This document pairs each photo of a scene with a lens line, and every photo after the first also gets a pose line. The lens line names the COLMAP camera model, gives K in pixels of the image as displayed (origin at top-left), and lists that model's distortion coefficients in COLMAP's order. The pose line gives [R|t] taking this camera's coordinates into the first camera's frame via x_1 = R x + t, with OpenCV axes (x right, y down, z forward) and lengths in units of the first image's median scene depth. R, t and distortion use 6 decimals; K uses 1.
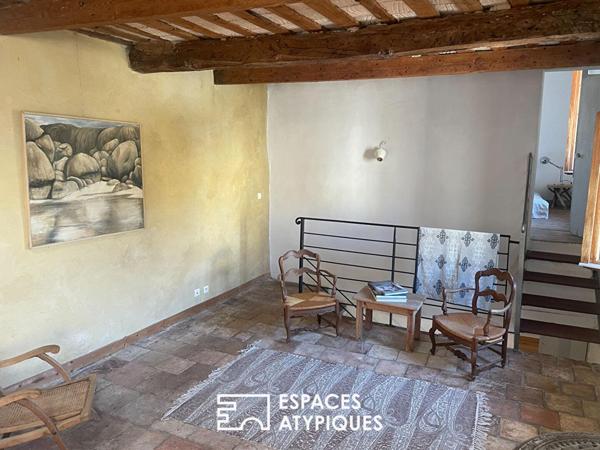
lens RADIAL K [[476.0, 0, 299.8], [0, 476.0, 224.9], [0, 0, 1]] dist [-0.005830, -0.003412]
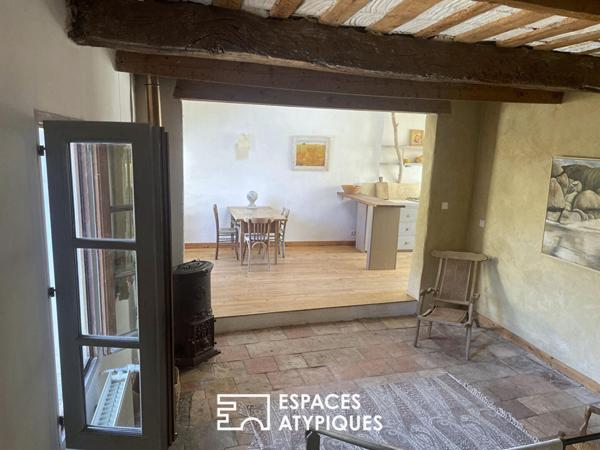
lens RADIAL K [[407.5, 0, 299.4], [0, 407.5, 225.9], [0, 0, 1]] dist [-0.001356, -0.000825]
pose [[-0.739174, 0.080364, -0.668702, 0.728121], [-0.153367, 0.946688, 0.283303, -0.248950], [0.655820, 0.311967, -0.687442, 1.289643]]
